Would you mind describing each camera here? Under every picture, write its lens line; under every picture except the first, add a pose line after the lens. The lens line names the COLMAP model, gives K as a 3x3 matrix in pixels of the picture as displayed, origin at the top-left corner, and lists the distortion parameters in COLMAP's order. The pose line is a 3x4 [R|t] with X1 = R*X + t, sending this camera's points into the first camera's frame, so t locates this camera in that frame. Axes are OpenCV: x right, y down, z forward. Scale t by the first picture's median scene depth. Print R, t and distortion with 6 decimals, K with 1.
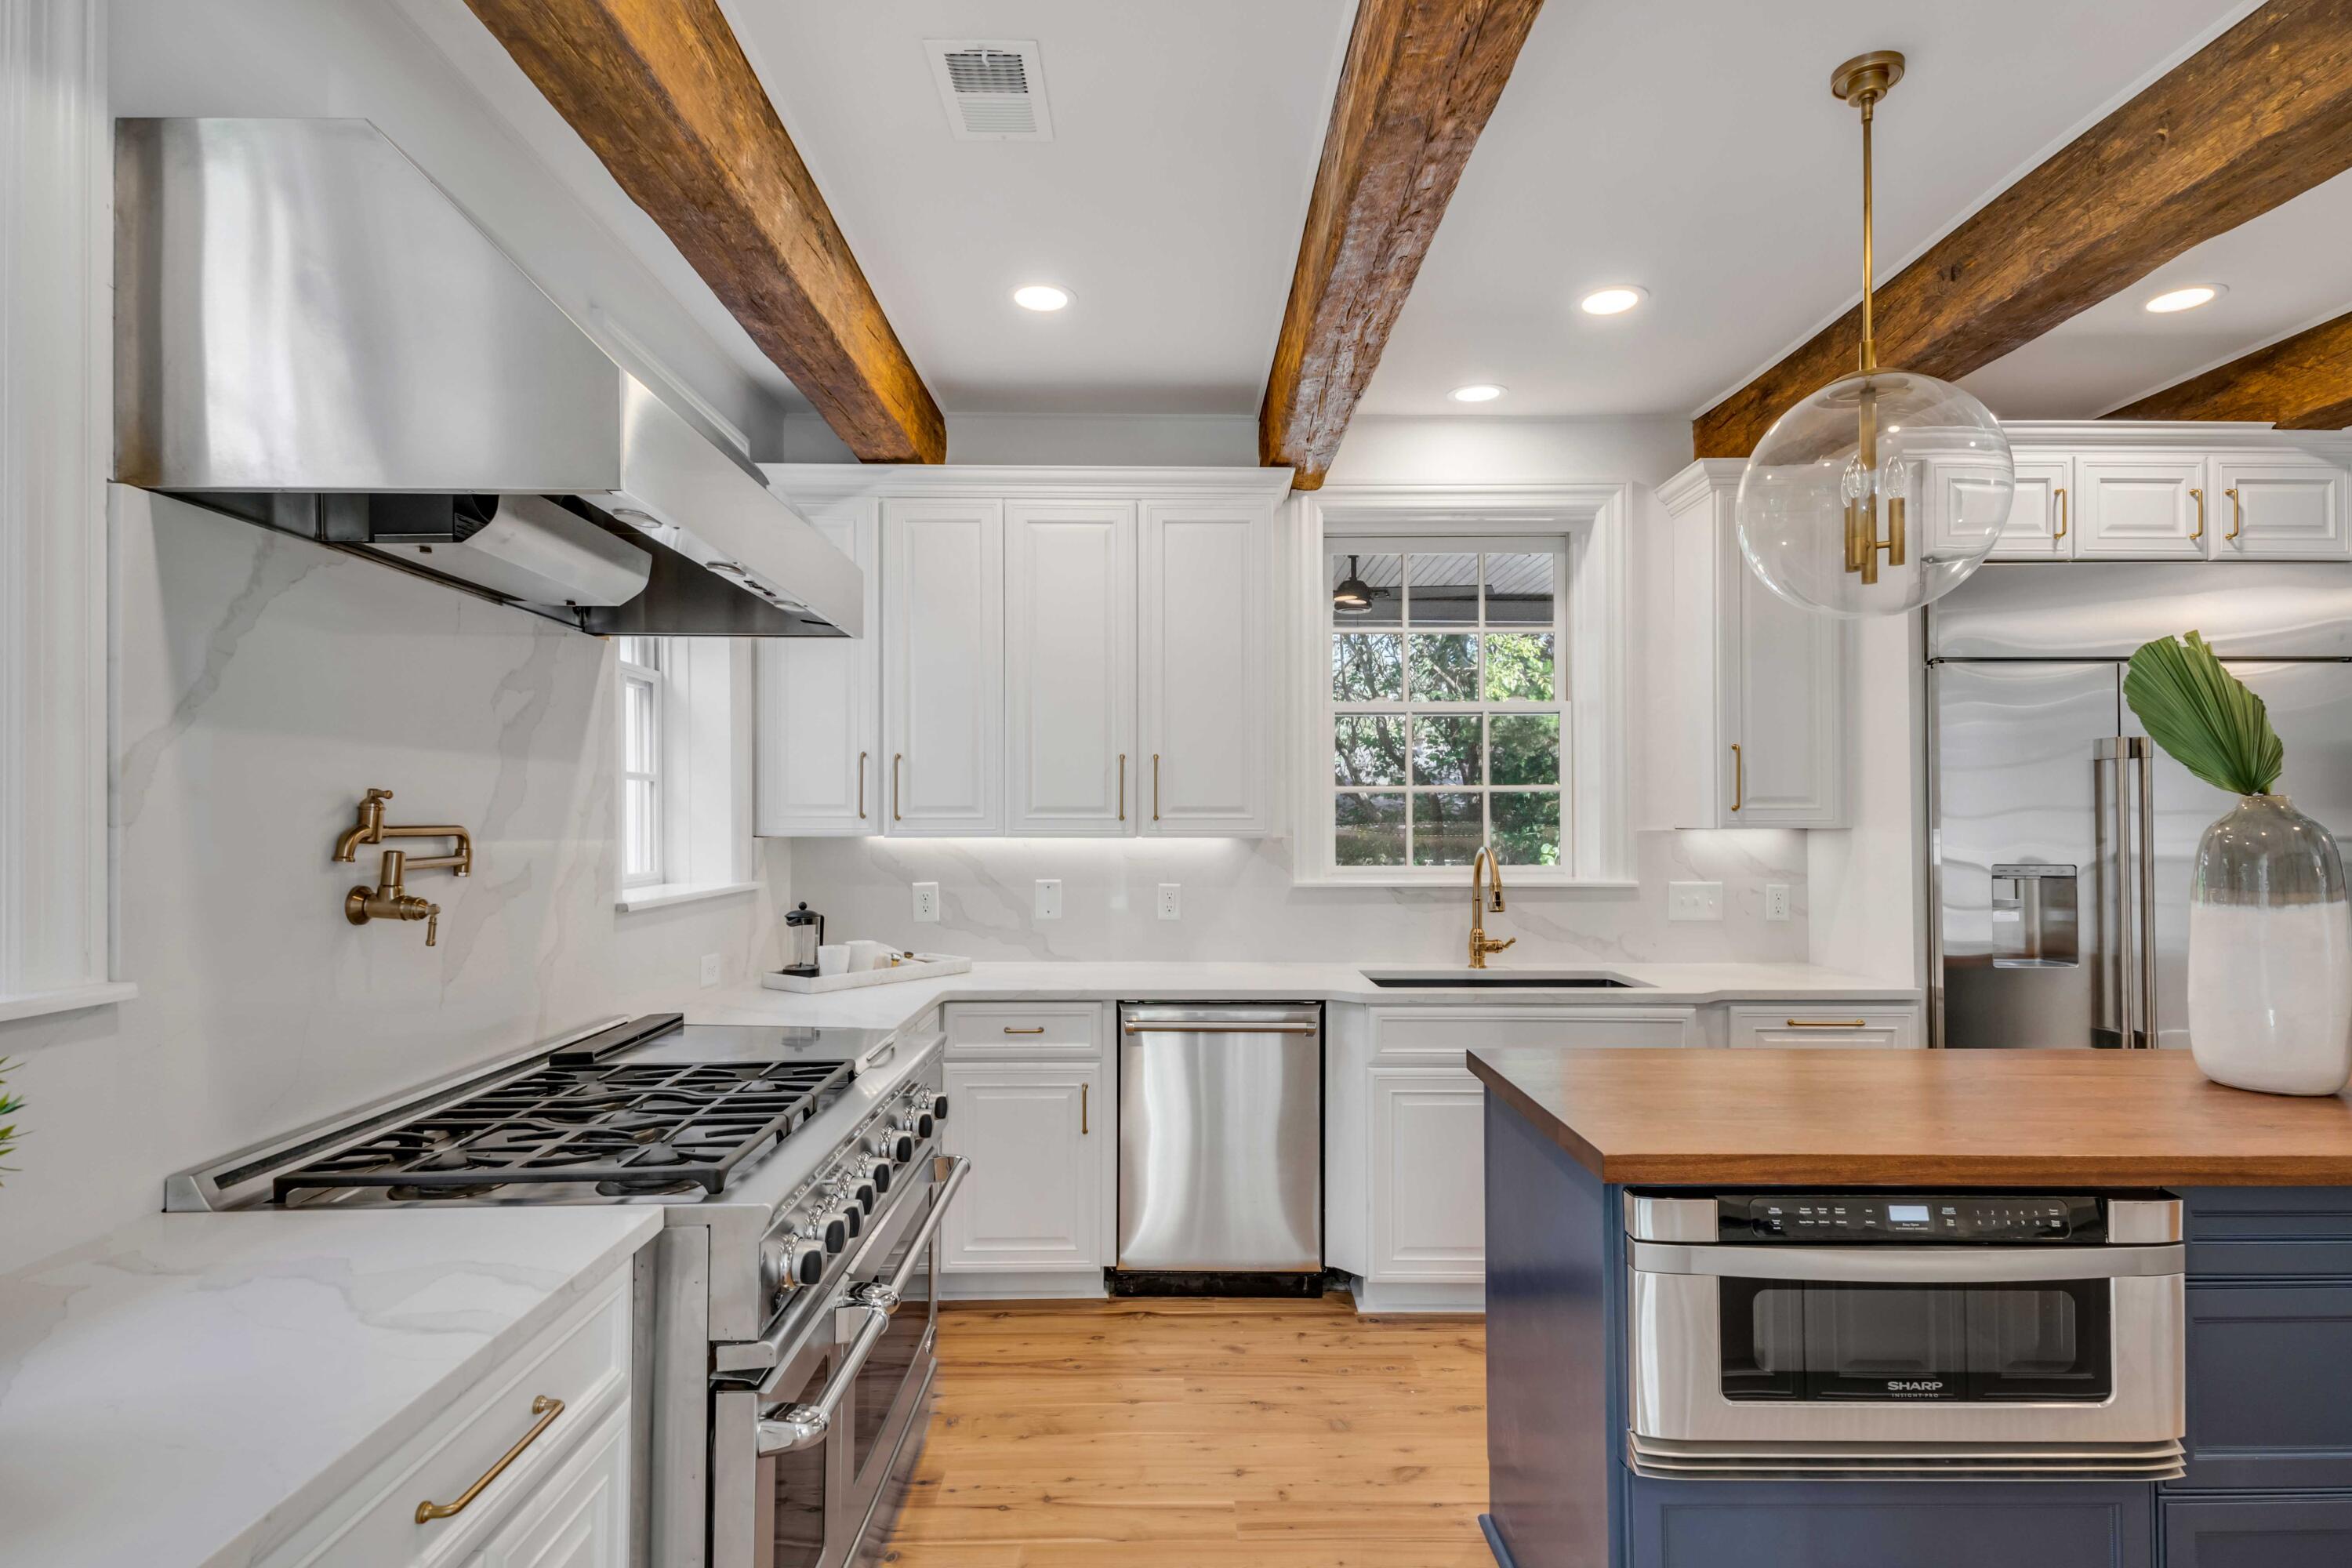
lens RADIAL K [[1124.8, 0, 1138.5], [0, 1124.8, 783.0], [0, 0, 1]] dist [0.051090, 0.000034]
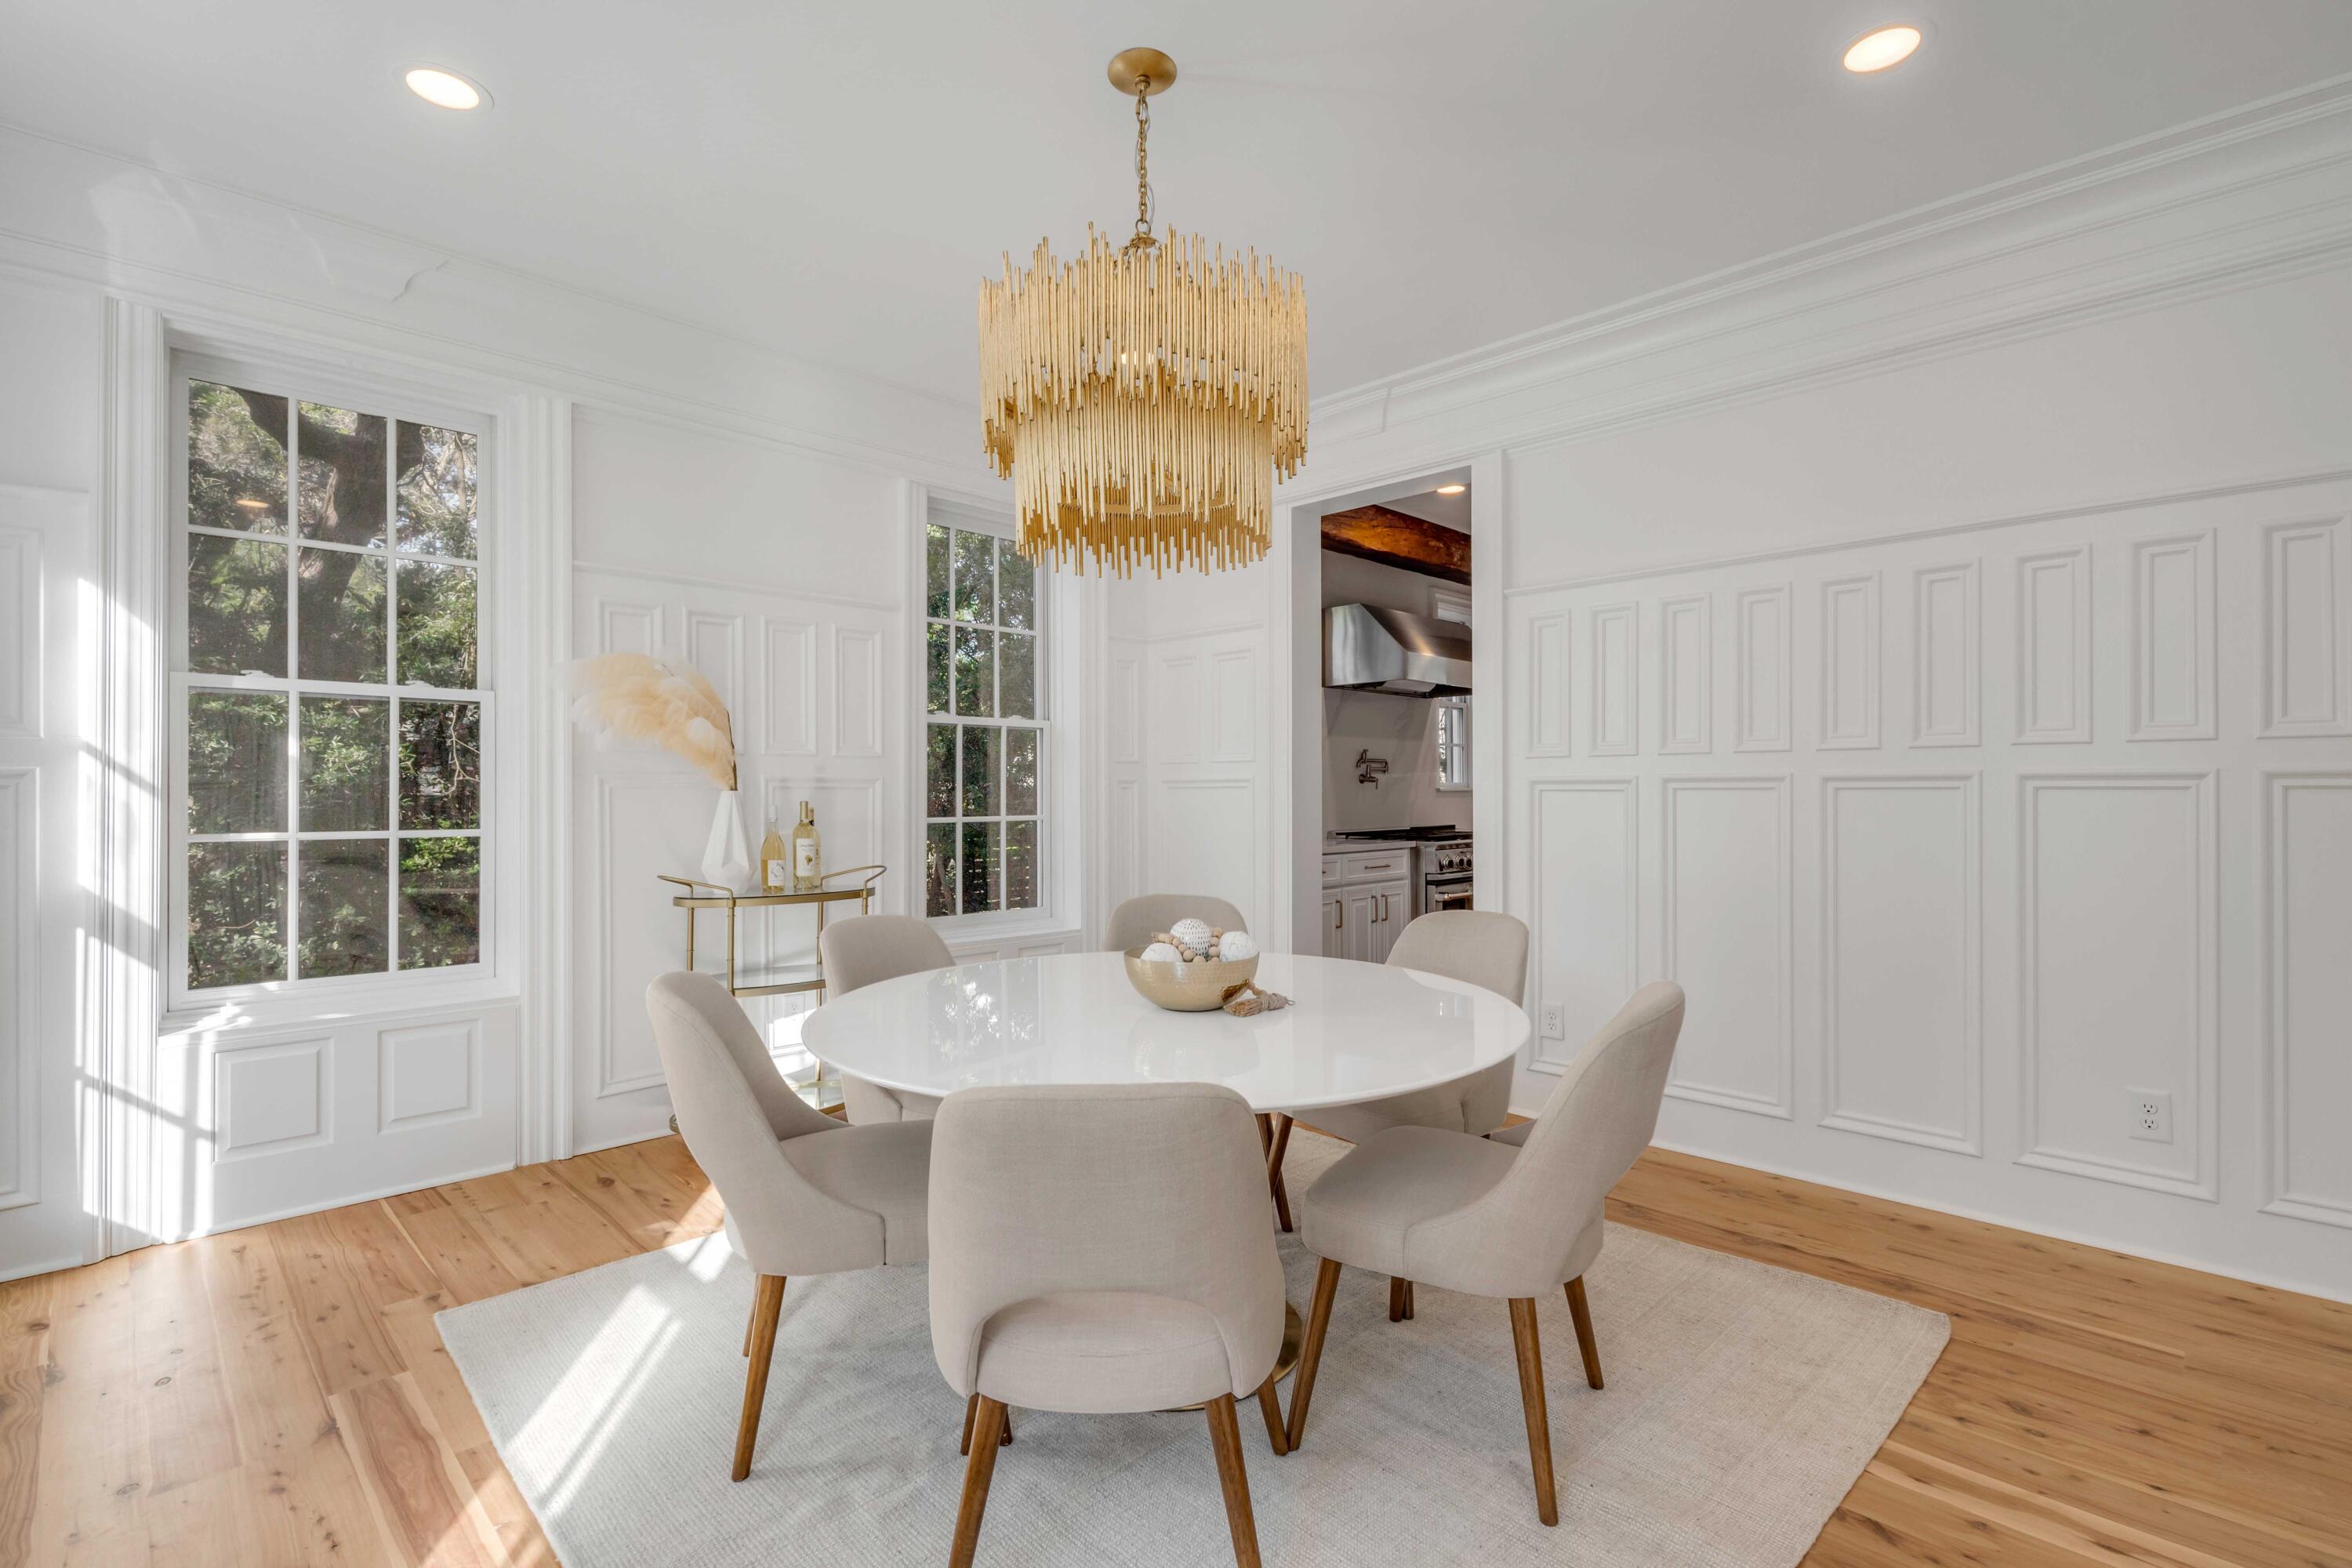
lens RADIAL K [[1124.8, 0, 1138.5], [0, 1124.8, 783.0], [0, 0, 1]] dist [0.051090, 0.000034]
pose [[0.684164, -0.000493, -0.729328, 1.638886], [0.020317, 0.999625, 0.018383, 0.033537], [0.729045, -0.027395, 0.683917, -2.233560]]
